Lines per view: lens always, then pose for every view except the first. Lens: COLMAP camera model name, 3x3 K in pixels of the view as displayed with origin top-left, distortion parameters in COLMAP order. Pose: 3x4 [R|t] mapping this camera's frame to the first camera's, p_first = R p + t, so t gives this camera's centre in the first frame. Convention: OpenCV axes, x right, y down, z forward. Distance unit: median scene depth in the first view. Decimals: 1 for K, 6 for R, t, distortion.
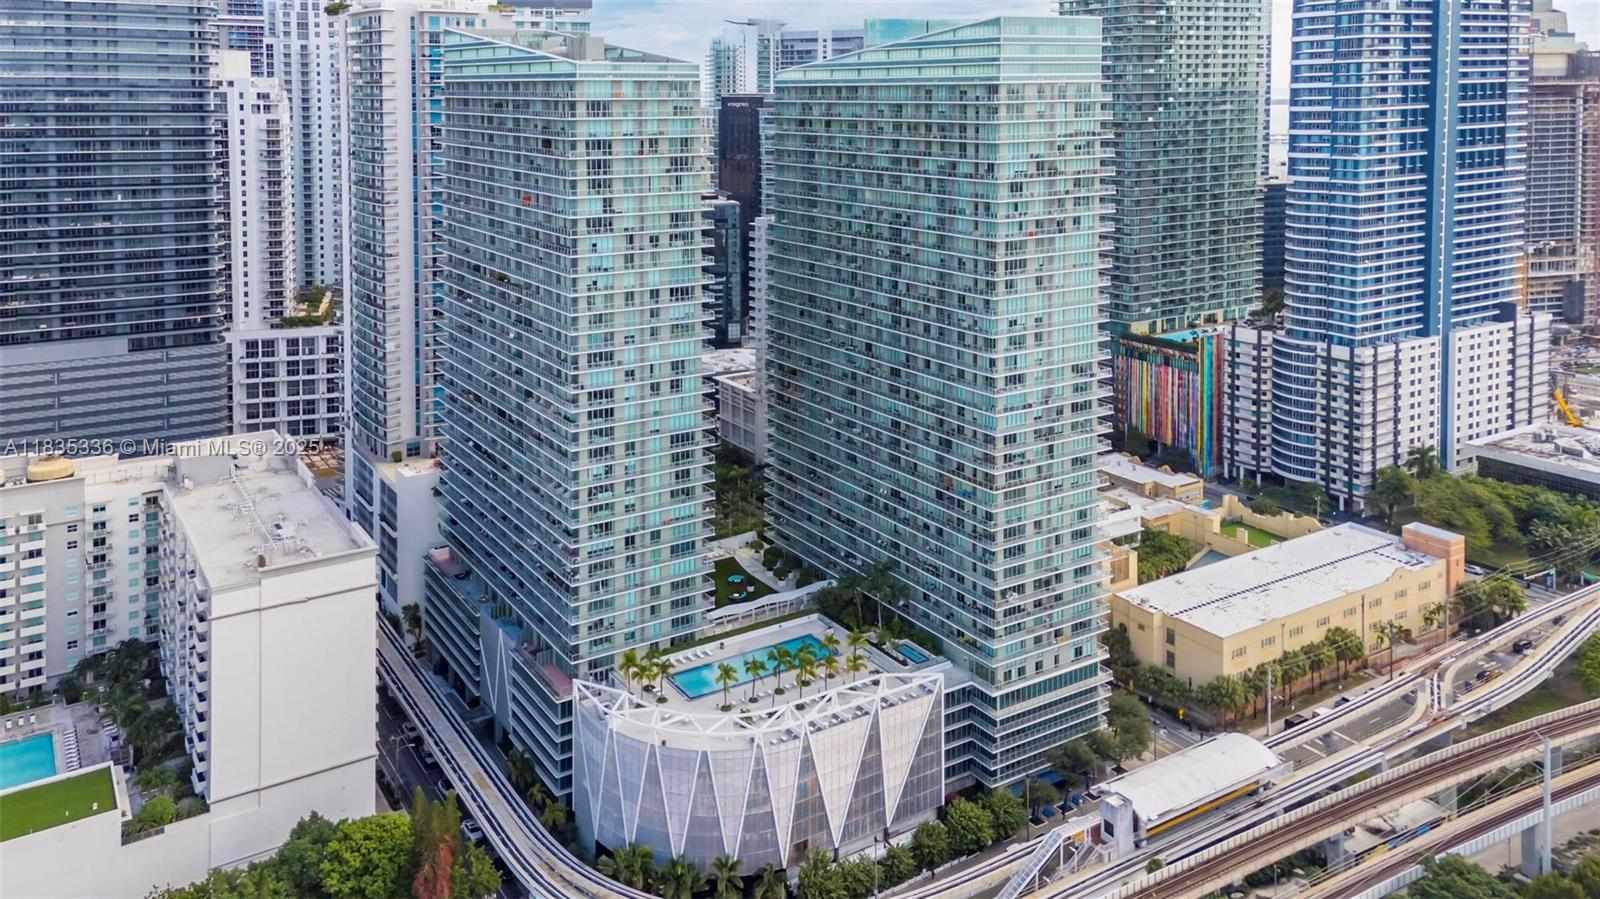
lens RADIAL K [[1324.9, 0, 873.6], [0, 1324.9, 408.5], [0, 0, 1]] dist [0.089900, 0.019299]
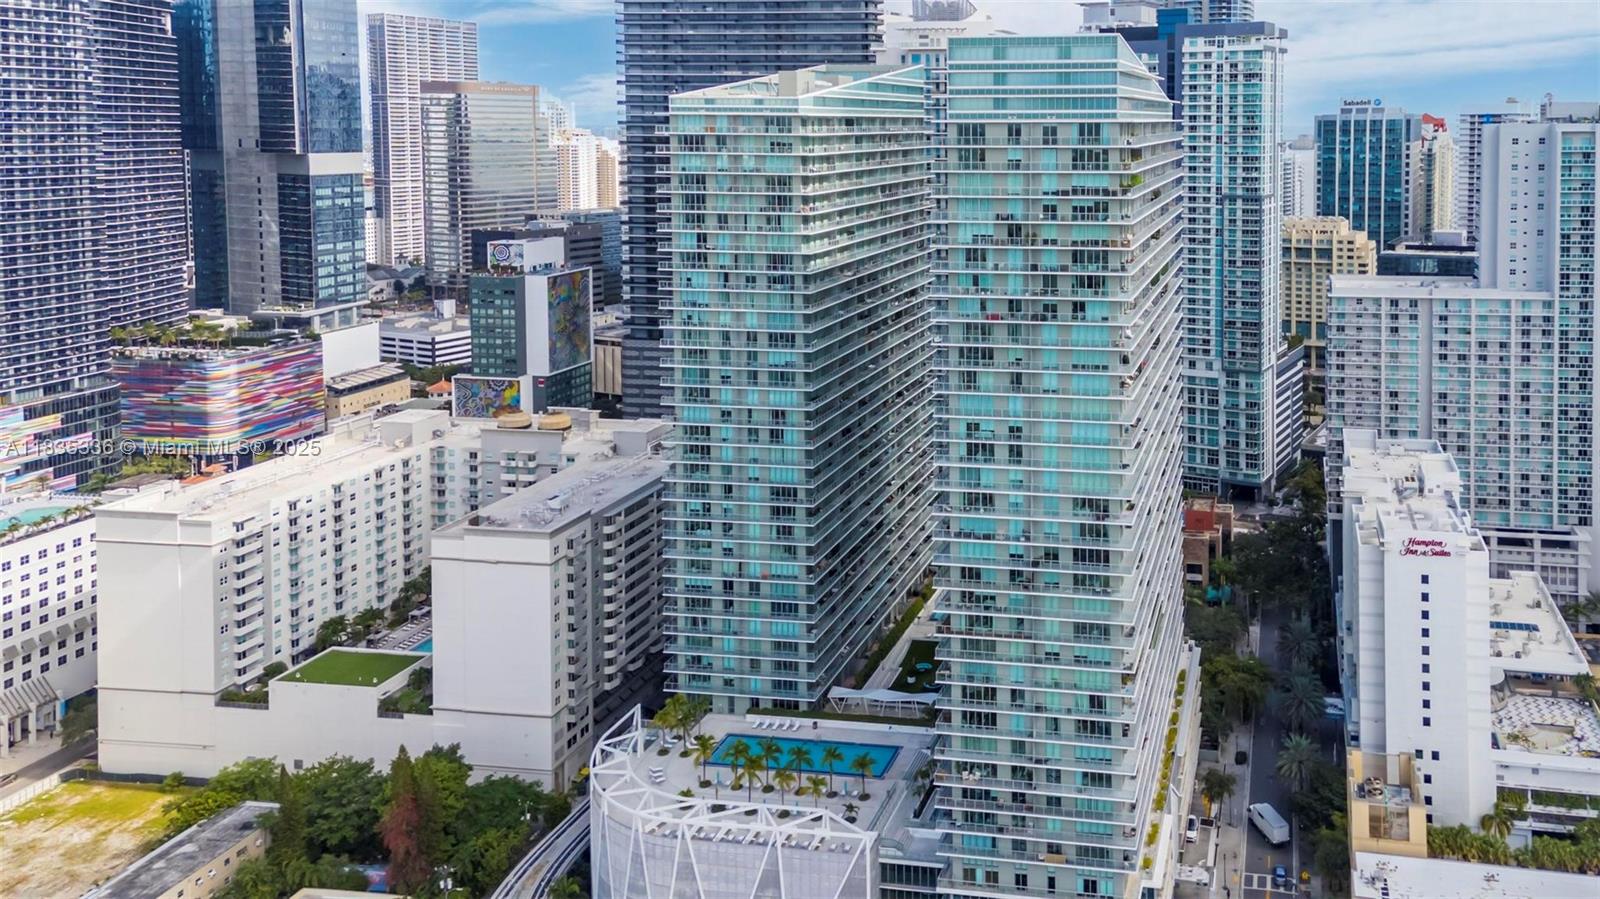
lens RADIAL K [[1324.9, 0, 808.3], [0, 1324.9, 405.3], [0, 0, 1]] dist [0.089900, 0.019299]
pose [[0.715458, 0.159664, -0.680167, 0.533795], [-0.176554, 0.983257, 0.045098, -0.090026], [0.675980, 0.087820, 0.731669, 0.342994]]
